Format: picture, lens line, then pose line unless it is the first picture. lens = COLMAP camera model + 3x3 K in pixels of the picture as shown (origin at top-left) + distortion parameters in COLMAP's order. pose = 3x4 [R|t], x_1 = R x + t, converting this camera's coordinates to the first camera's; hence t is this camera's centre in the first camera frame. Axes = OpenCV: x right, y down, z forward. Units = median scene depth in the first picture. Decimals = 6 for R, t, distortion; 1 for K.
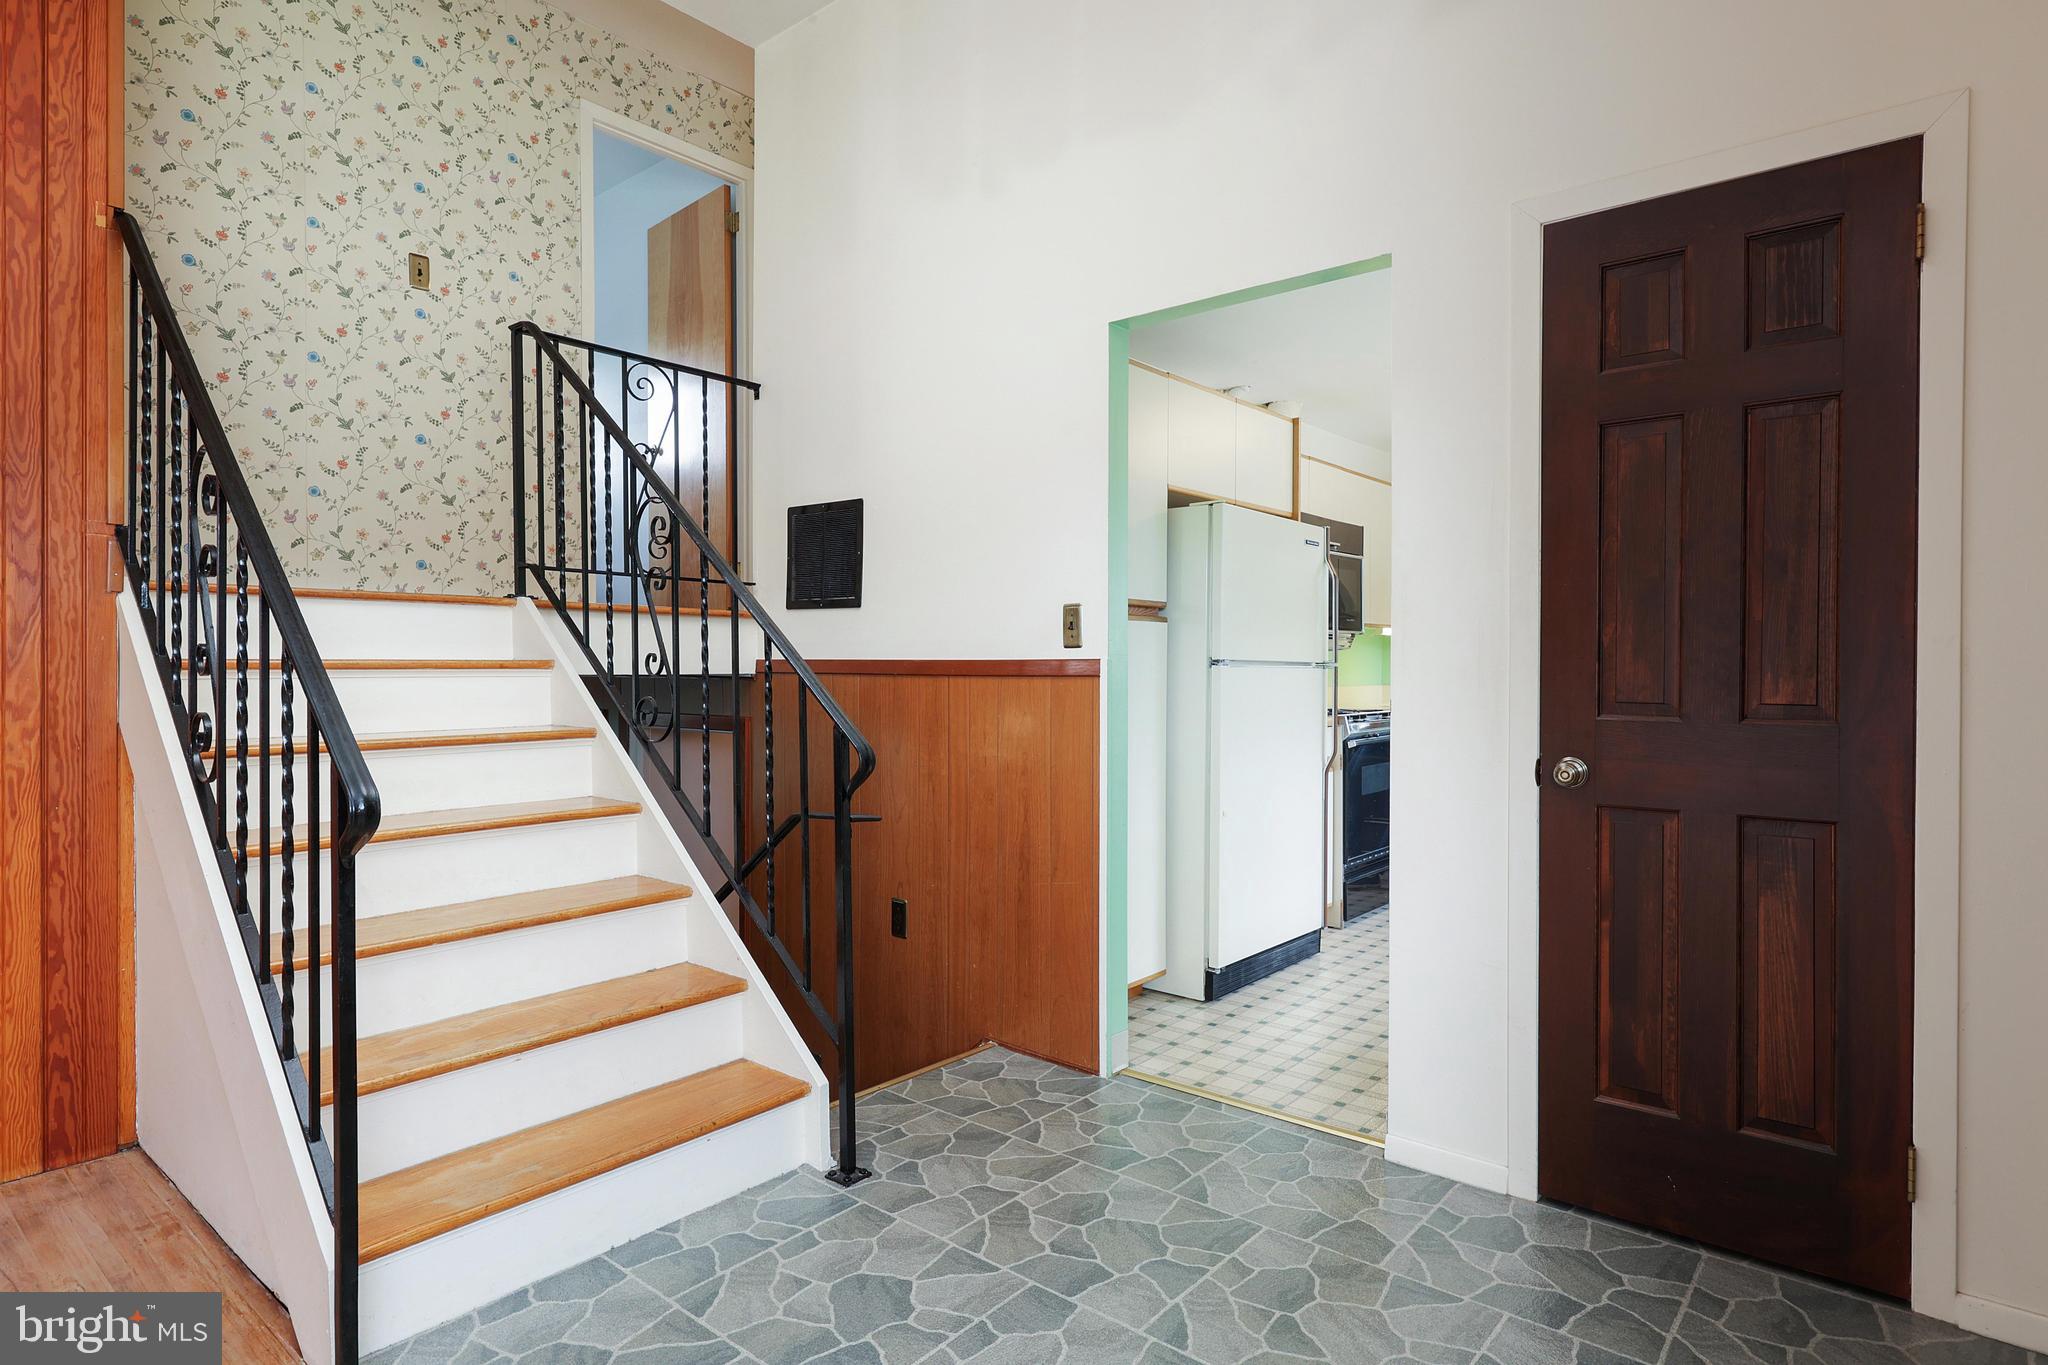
lens RADIAL K [[1099.8, 0, 1024.0], [0, 1099.8, 682.5], [0, 0, 1]] dist [-0.001272, -0.001066]
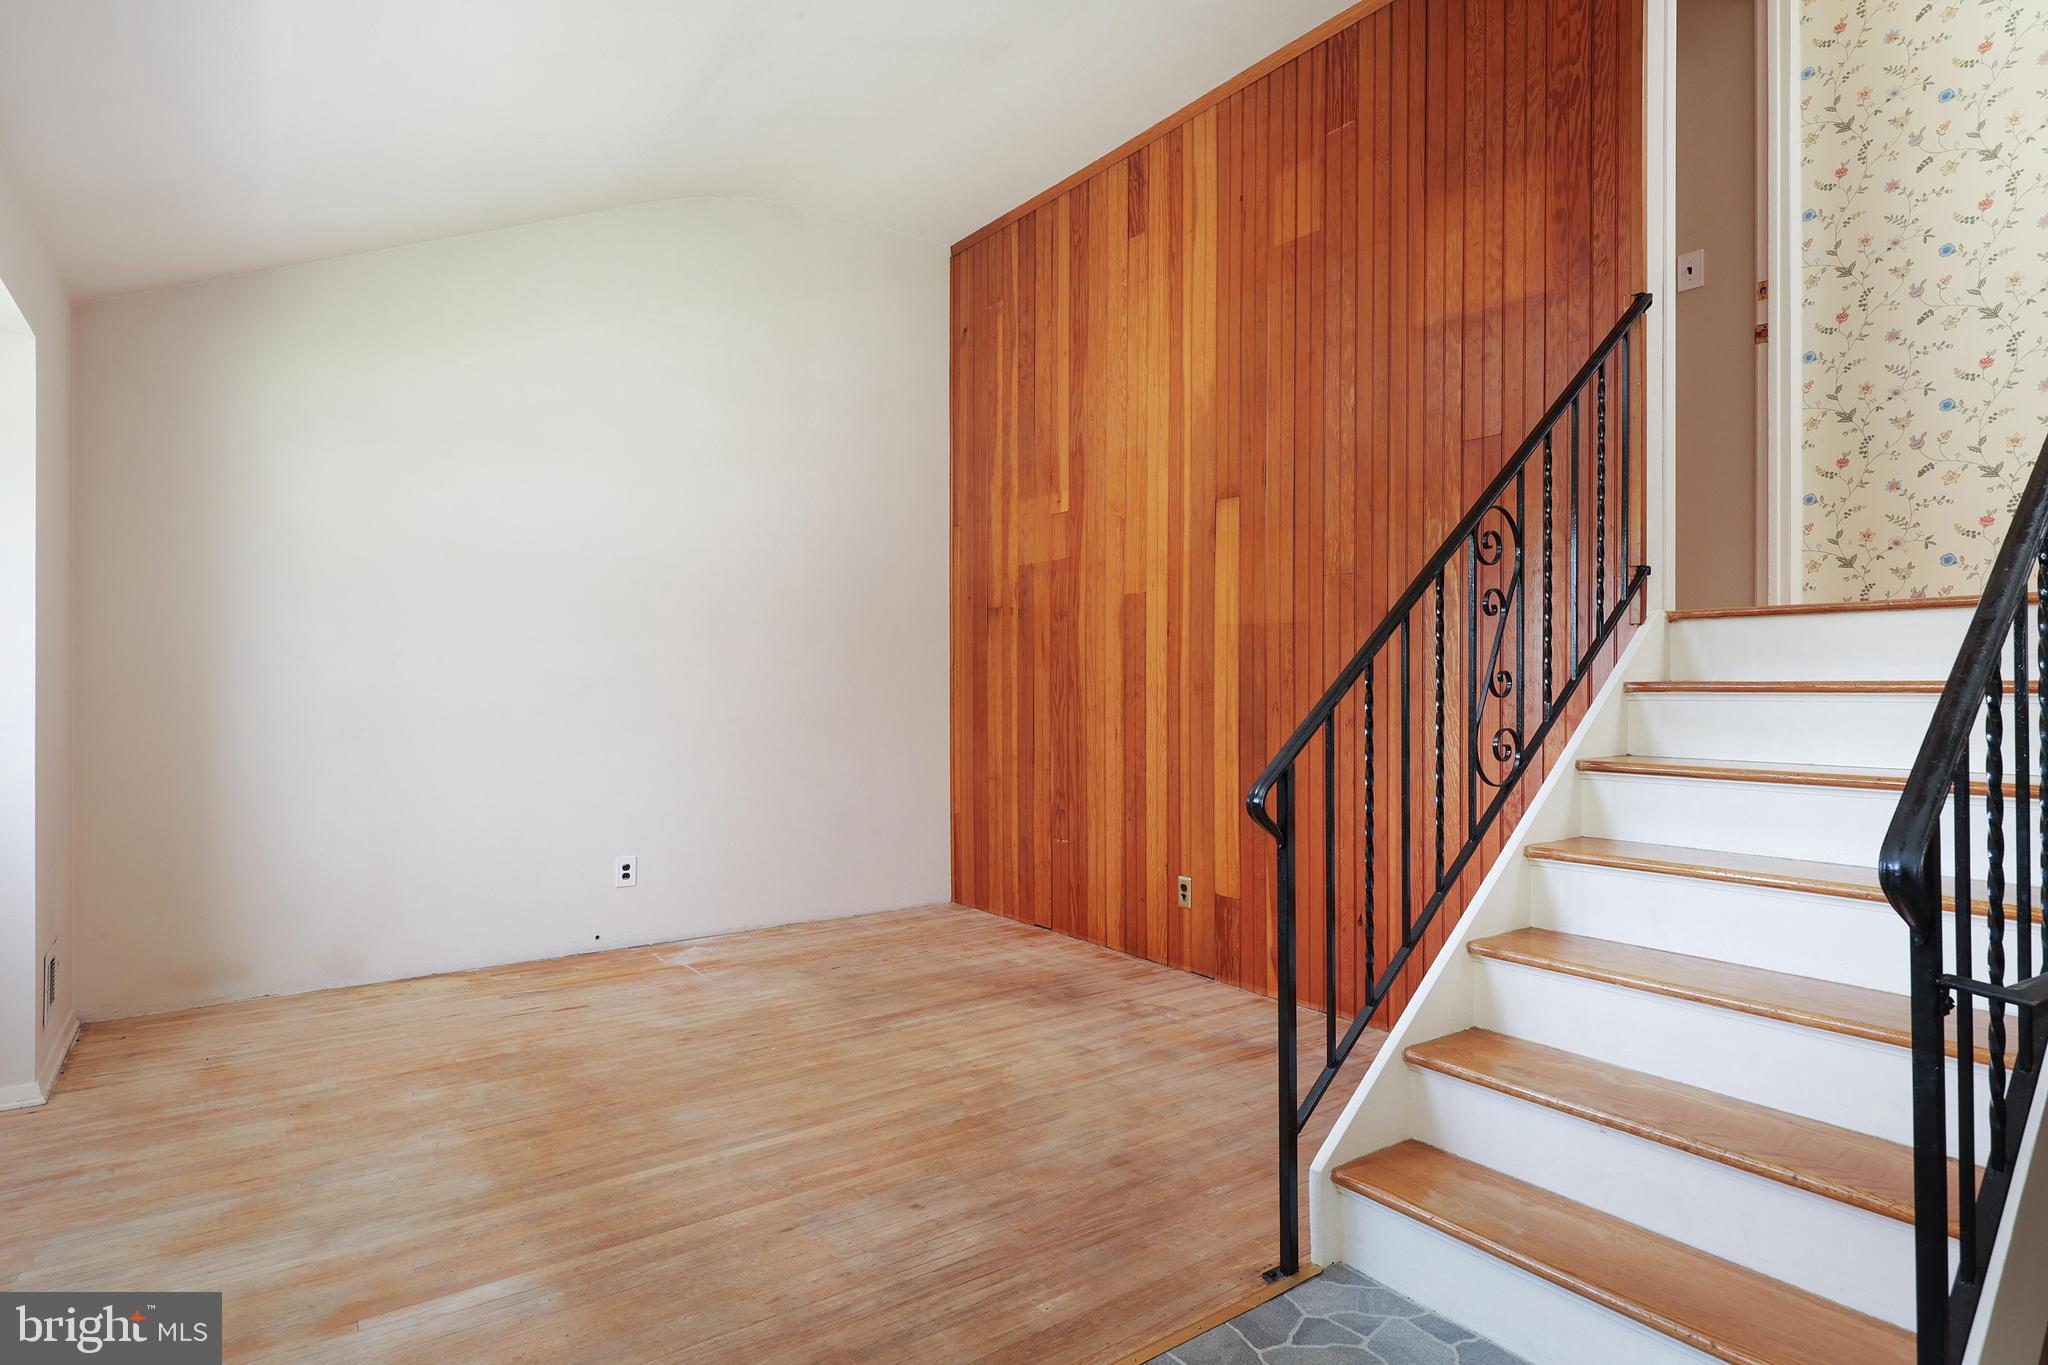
lens RADIAL K [[1136.5, 0, 1065.3], [0, 1136.5, 681.1], [0, 0, 1]] dist [-0.000295, 0.000487]
pose [[-0.229208, -0.005369, -0.973363, 0.484377], [-0.009210, 0.999952, -0.003347, -0.013825], [0.973334, 0.008197, -0.229247, 0.700016]]
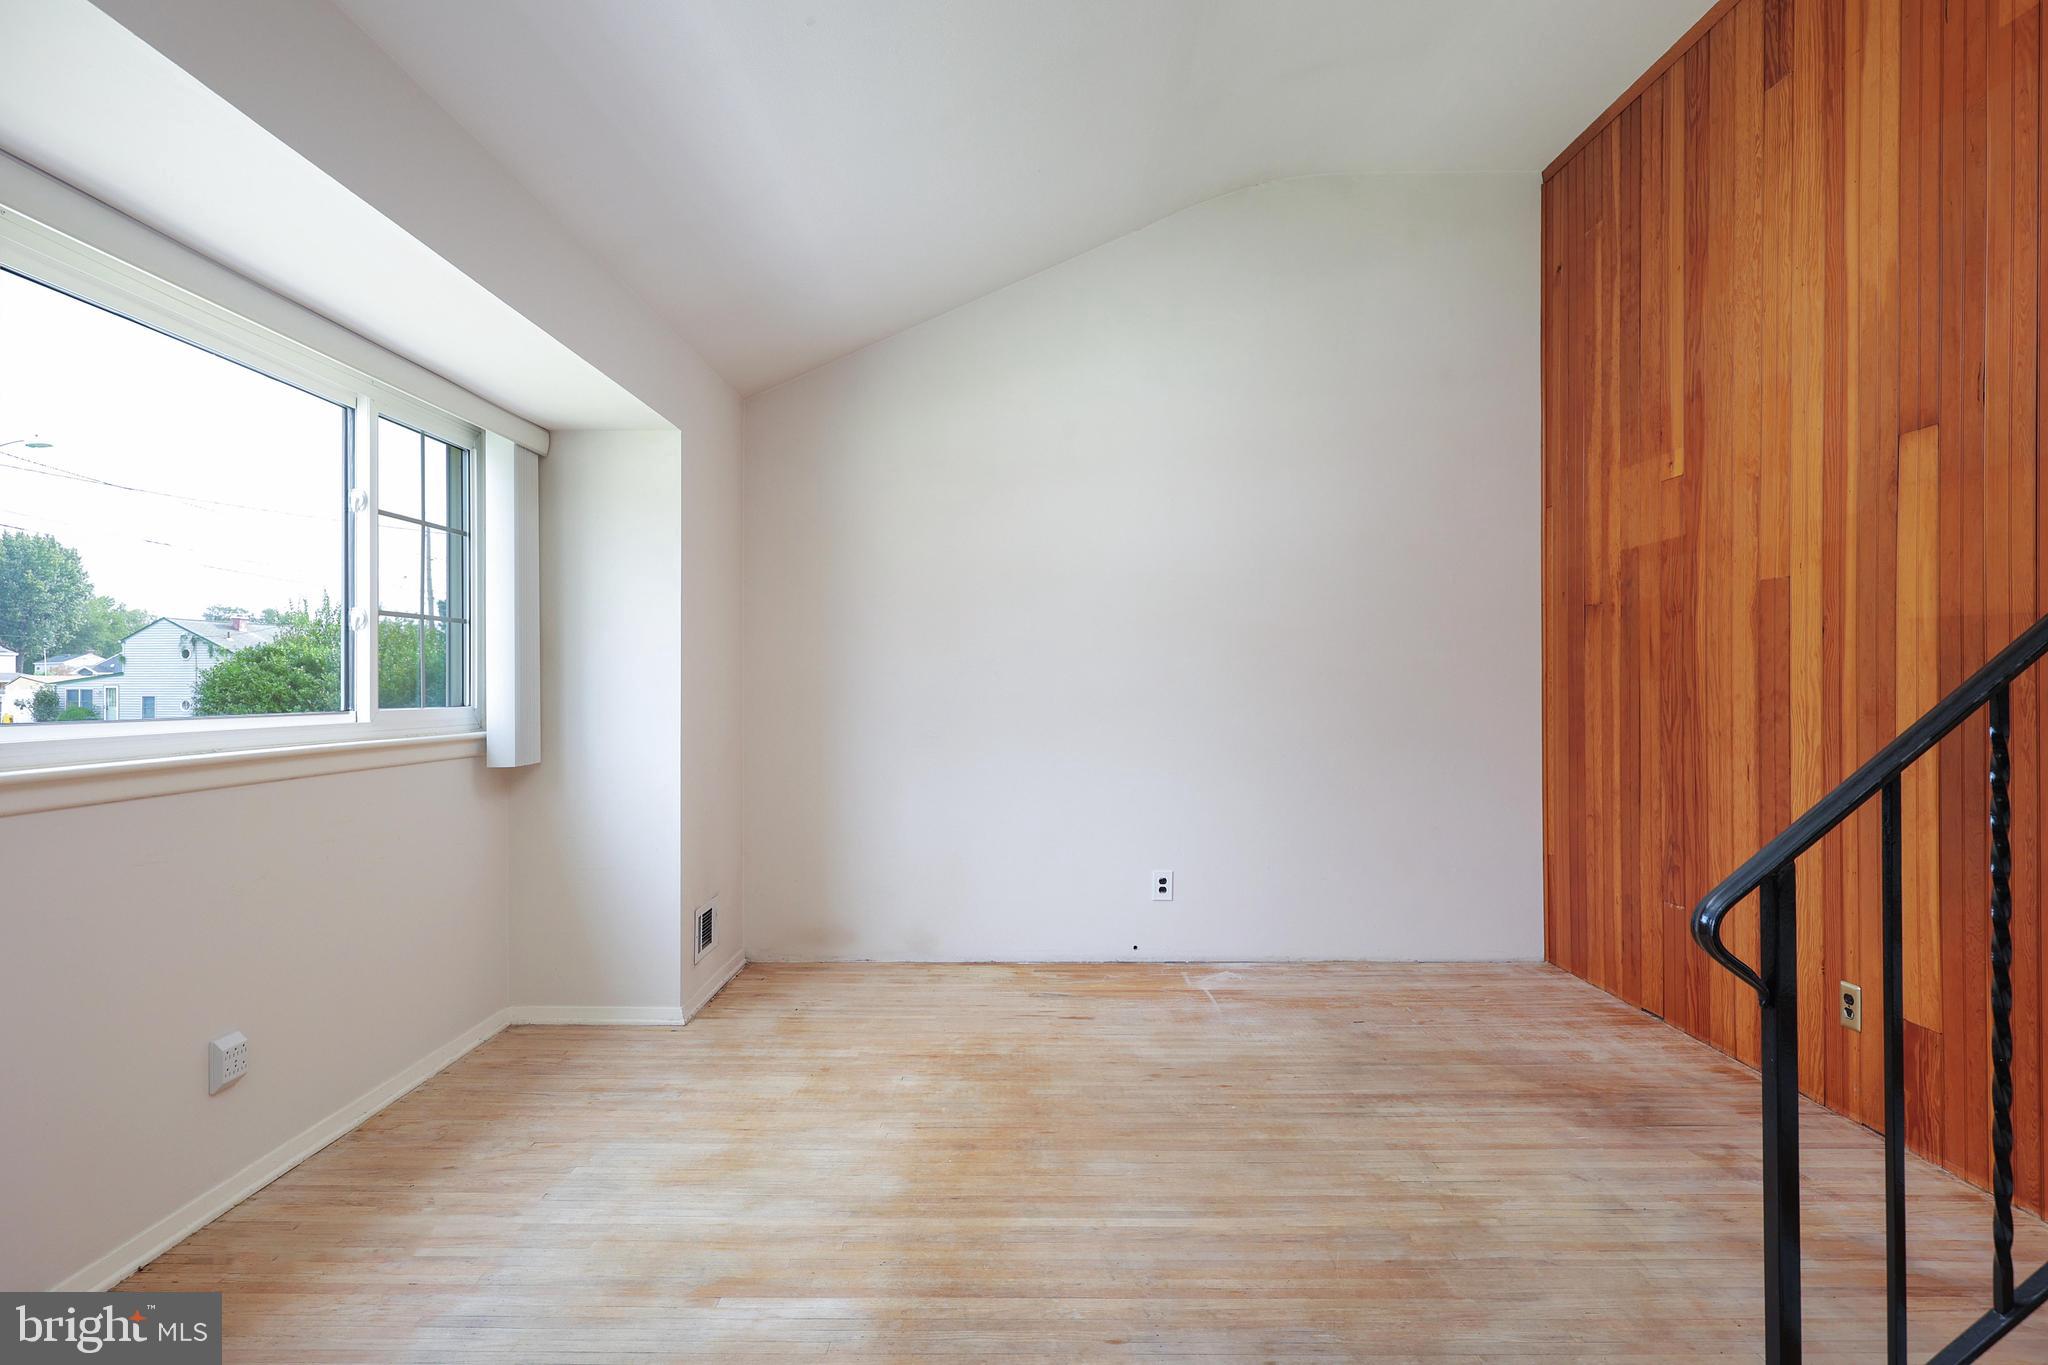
lens RADIAL K [[1126.7, 0, 1001.8], [0, 1126.7, 679.3], [0, 0, 1]] dist [-0.000237, 0.000823]
pose [[-0.772719, -0.008159, -0.634696, 0.190856], [-0.010016, 0.999950, -0.000661, -0.035703], [0.634669, 0.005847, -0.772762, 0.838687]]
